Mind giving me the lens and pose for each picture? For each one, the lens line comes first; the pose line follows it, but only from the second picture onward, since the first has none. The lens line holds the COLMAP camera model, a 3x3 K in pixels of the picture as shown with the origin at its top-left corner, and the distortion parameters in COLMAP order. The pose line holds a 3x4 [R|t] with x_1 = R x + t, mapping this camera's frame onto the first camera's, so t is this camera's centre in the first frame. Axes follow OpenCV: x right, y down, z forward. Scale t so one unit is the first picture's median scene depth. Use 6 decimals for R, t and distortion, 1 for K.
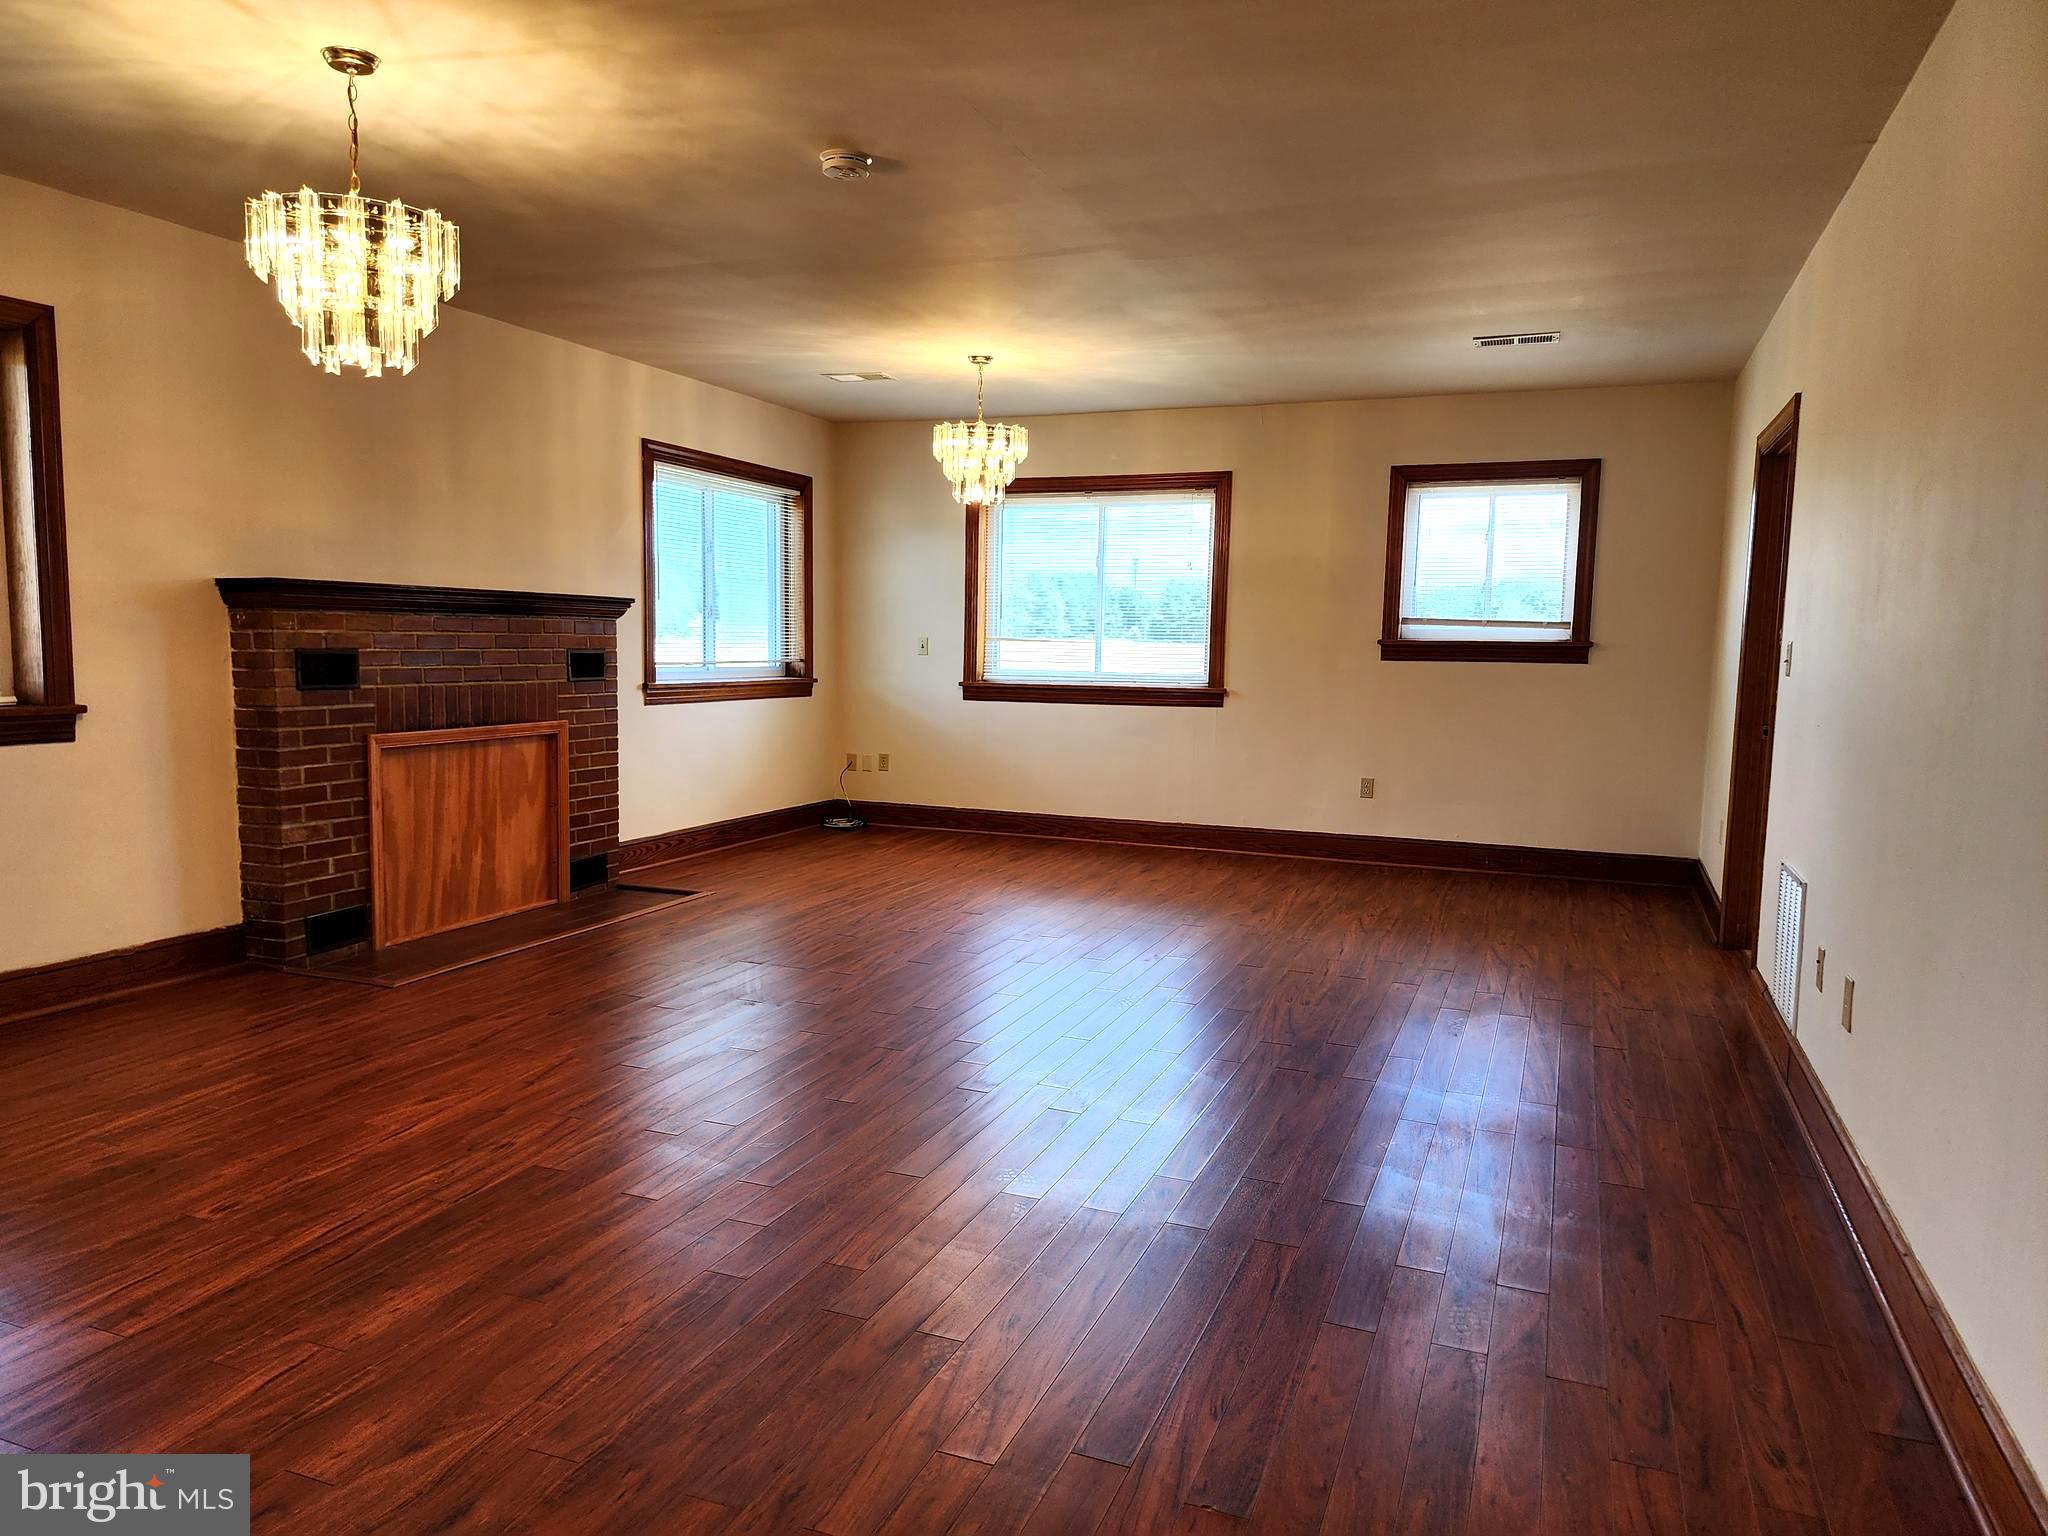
lens RADIAL K [[1363.7, 0, 1024.0], [0, 1363.7, 768.0], [0, 0, 1]] dist [0.076375, -0.063123]
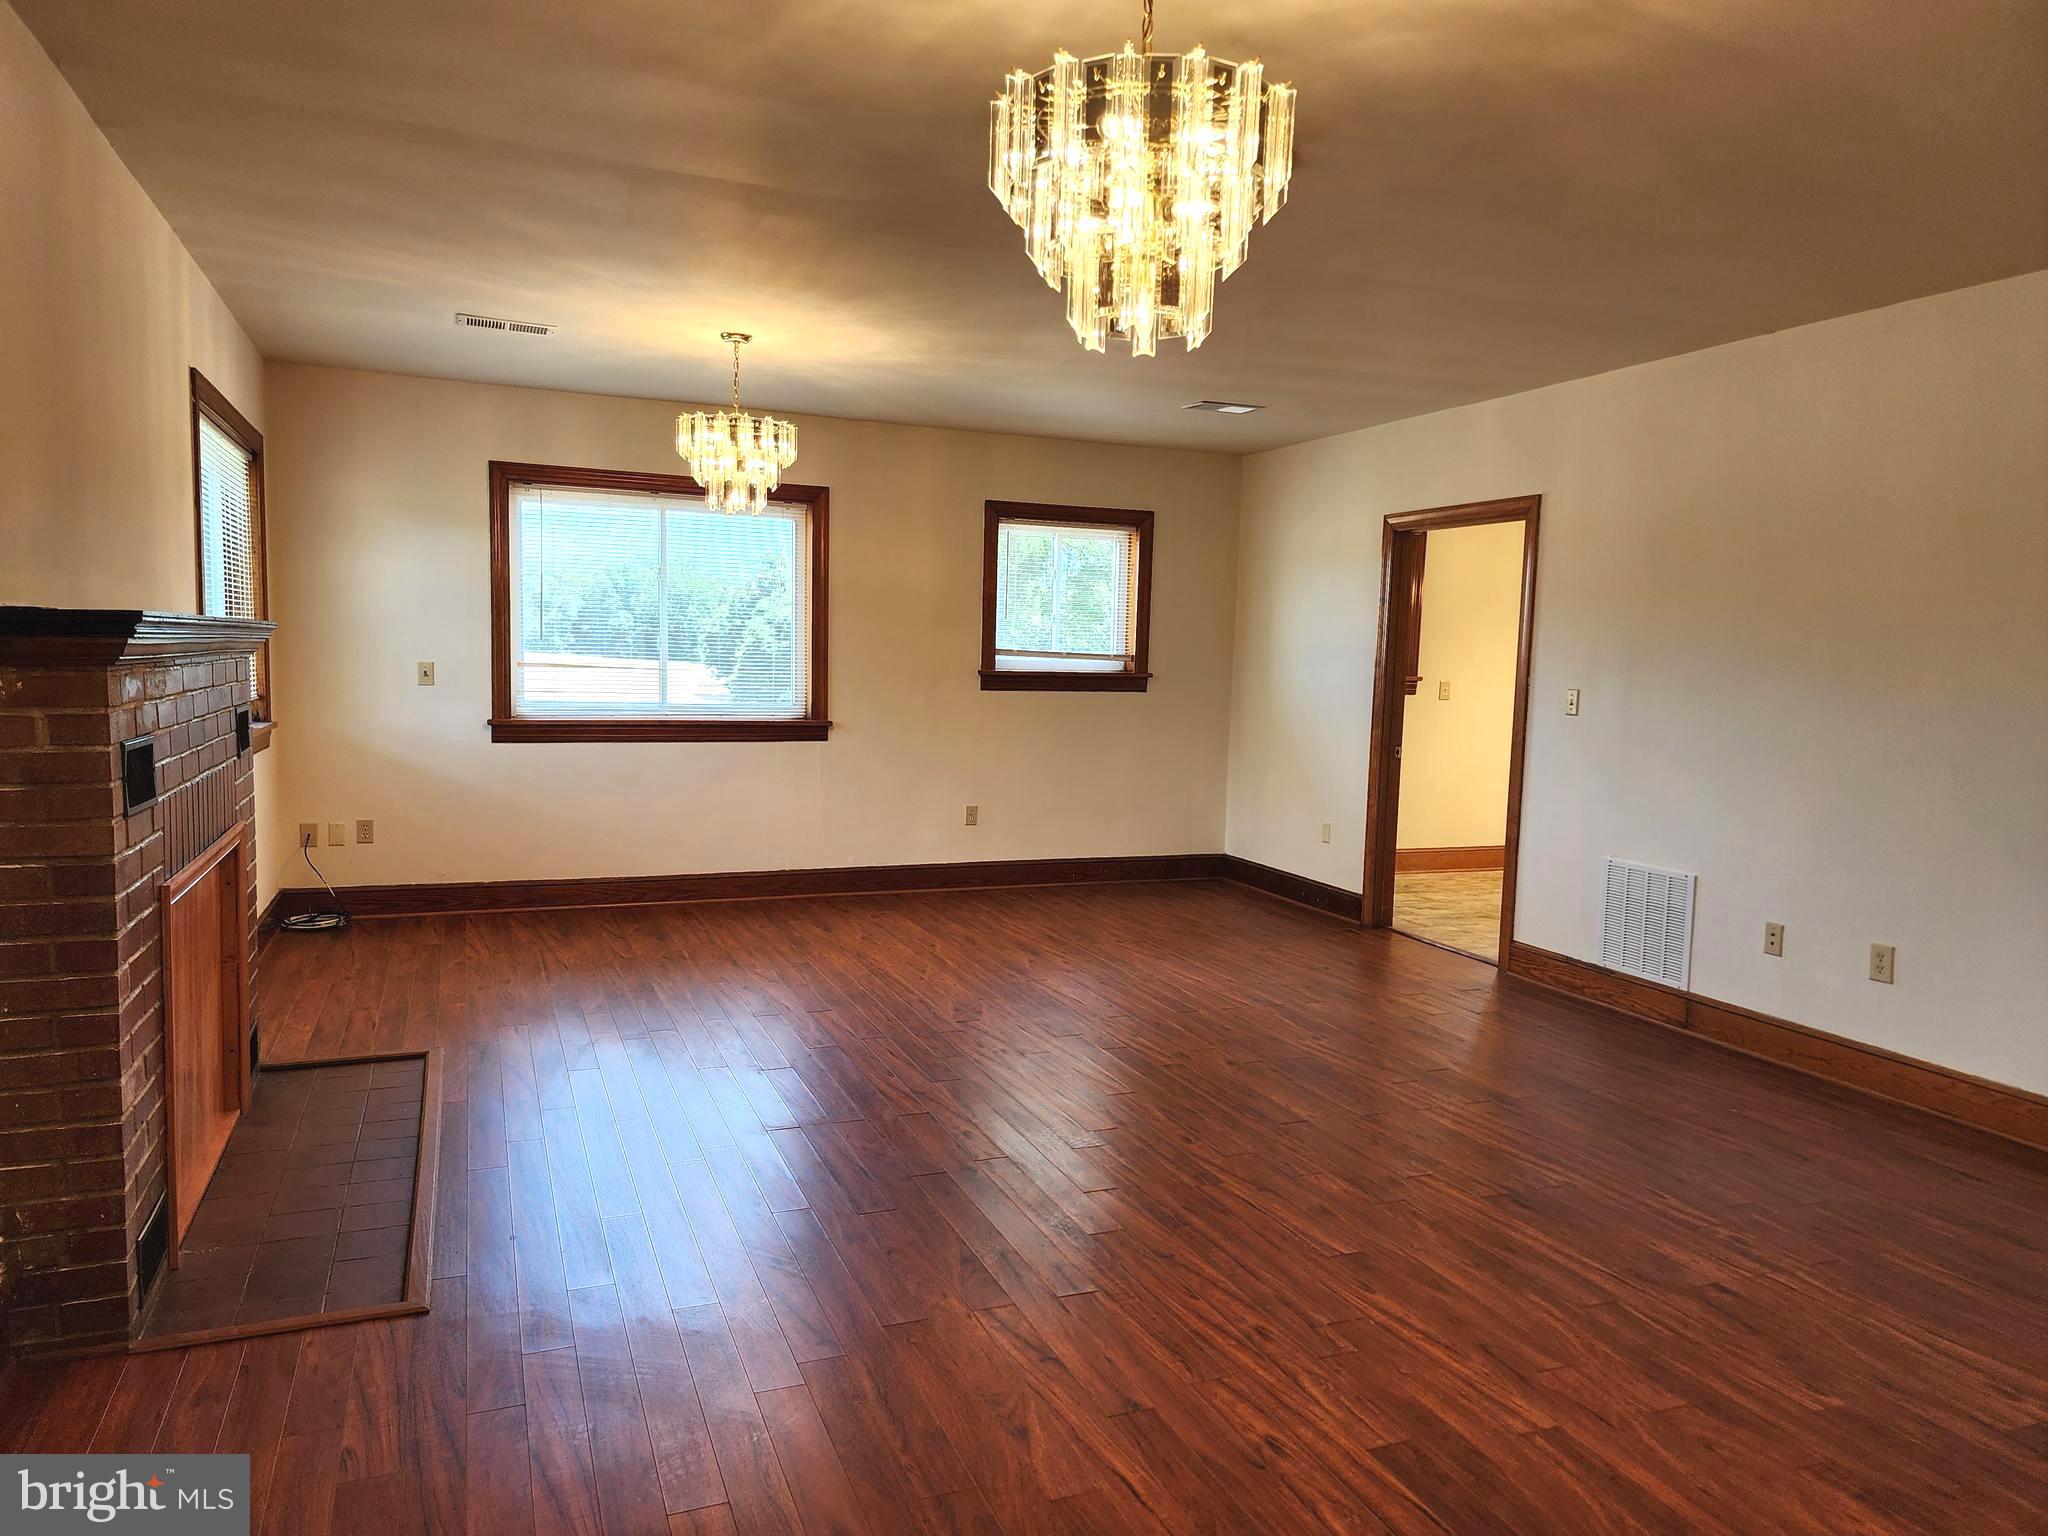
lens RADIAL K [[1363.7, 0, 1024.0], [0, 1363.7, 768.0], [0, 0, 1]] dist [0.076375, -0.063123]
pose [[0.716878, -0.054831, 0.695039, -0.537854], [0.051750, 0.998337, 0.025382, -0.057256], [-0.695276, 0.017773, 0.718523, 0.322563]]
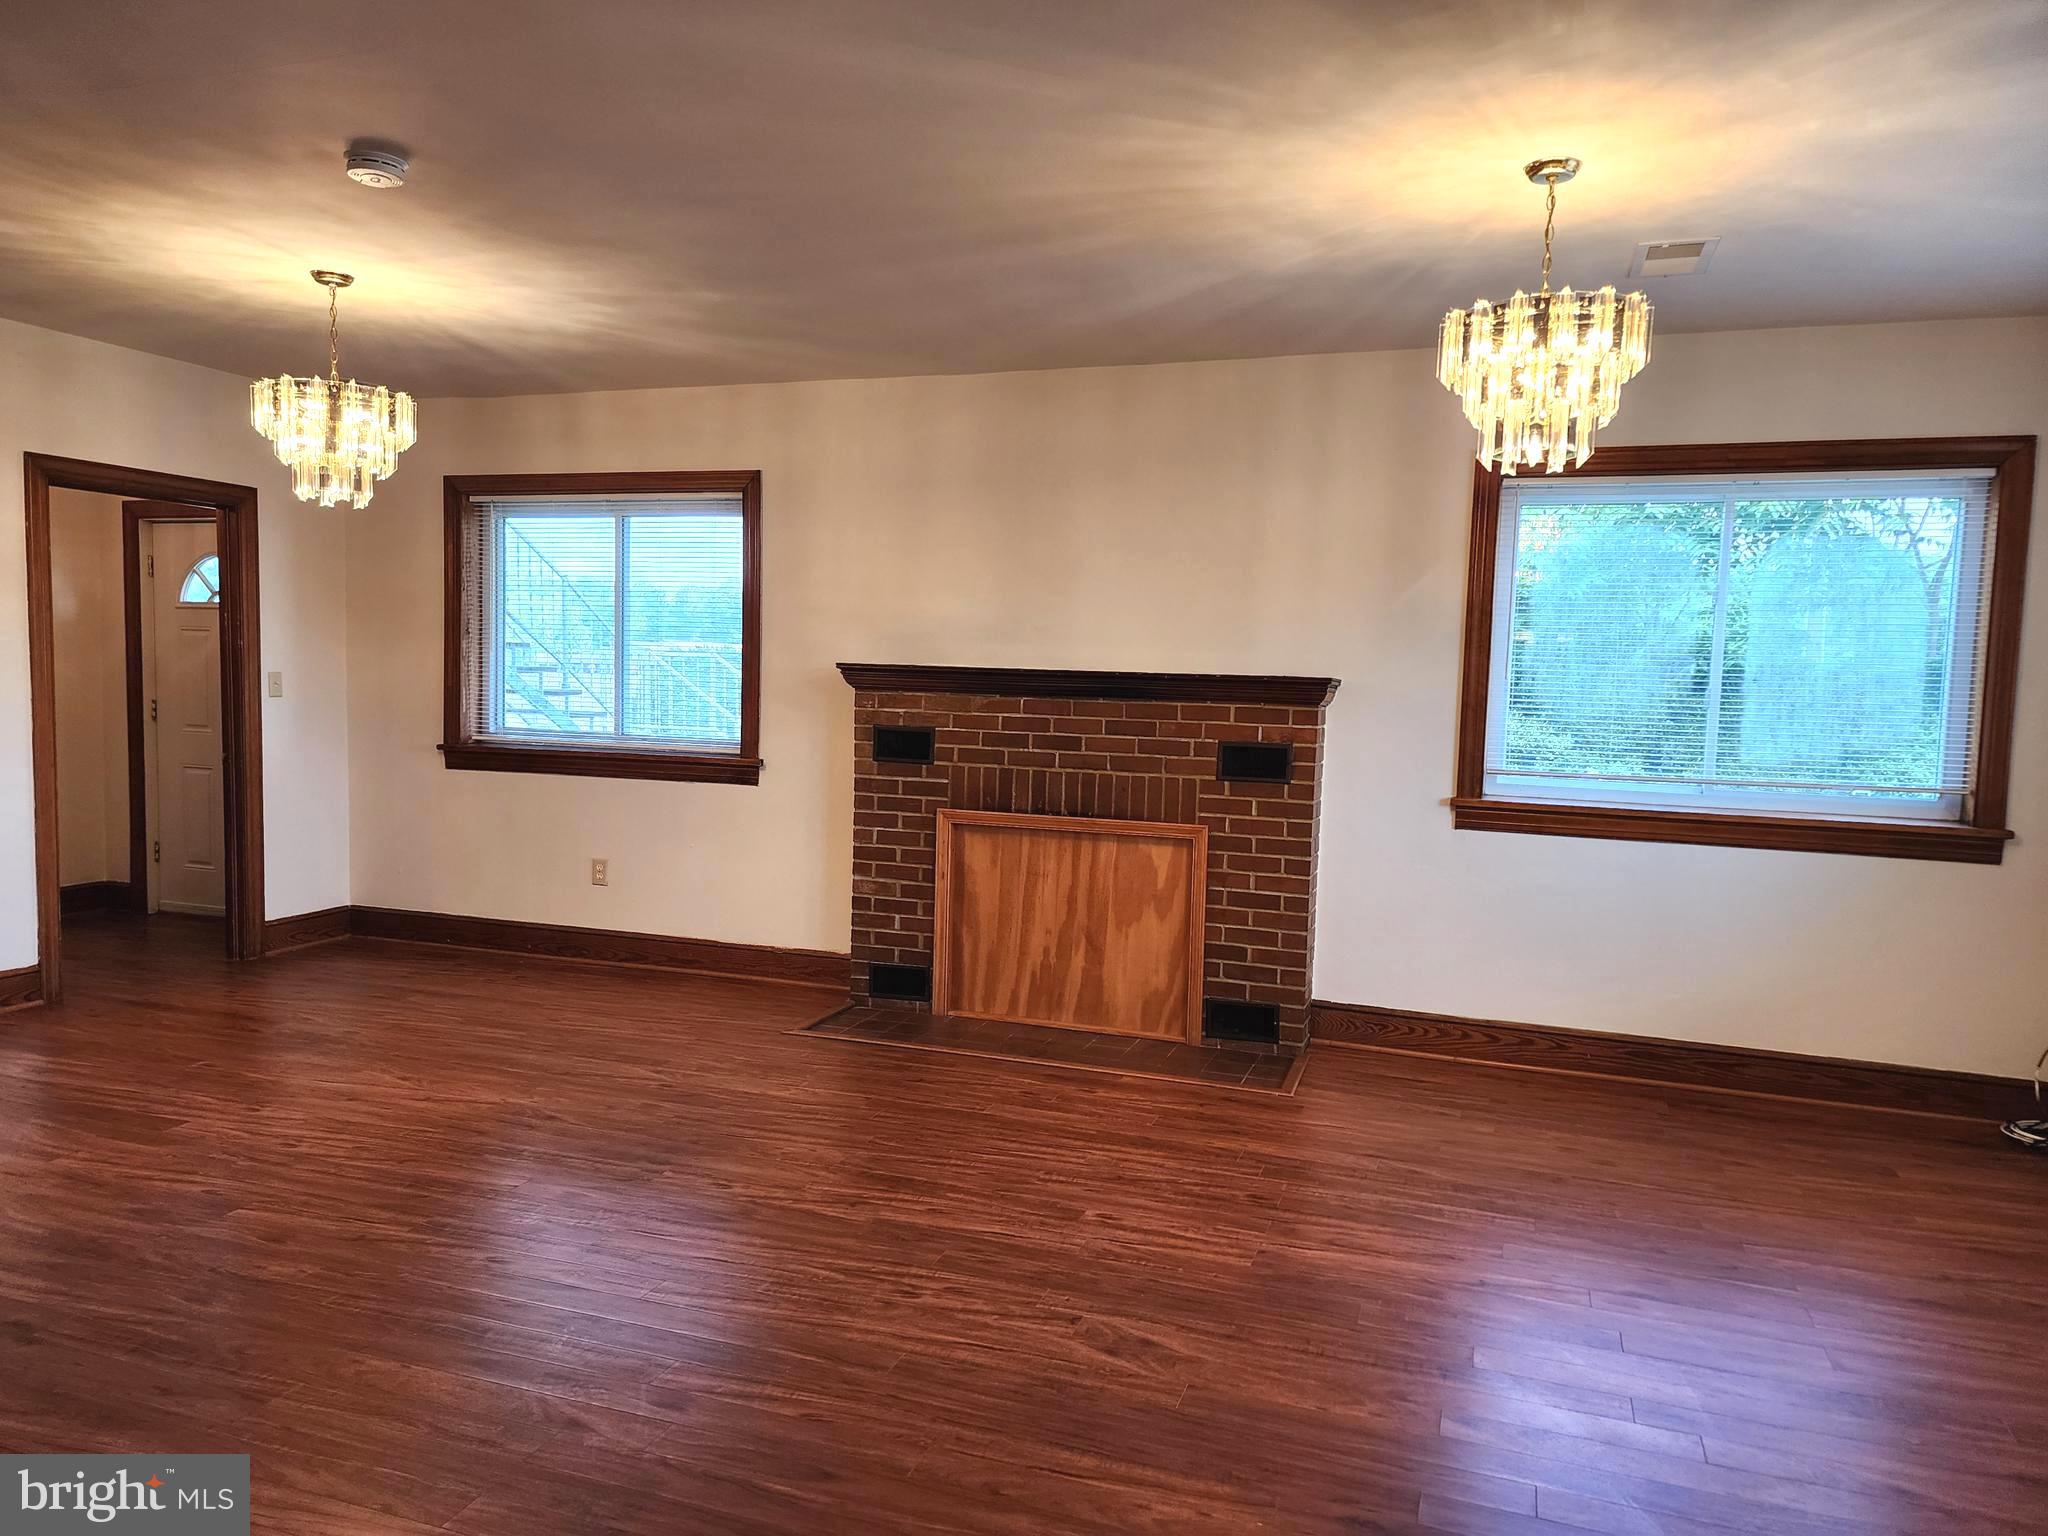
lens RADIAL K [[1393.6, 0, 1085.7], [0, 1393.6, 774.0], [0, 0, 1]] dist [0.077597, -0.066859]
pose [[0.070582, 0.055602, -0.995955, 0.522409], [-0.128691, 0.990609, 0.046184, -0.100335], [0.989170, 0.124911, 0.077075, 0.906677]]
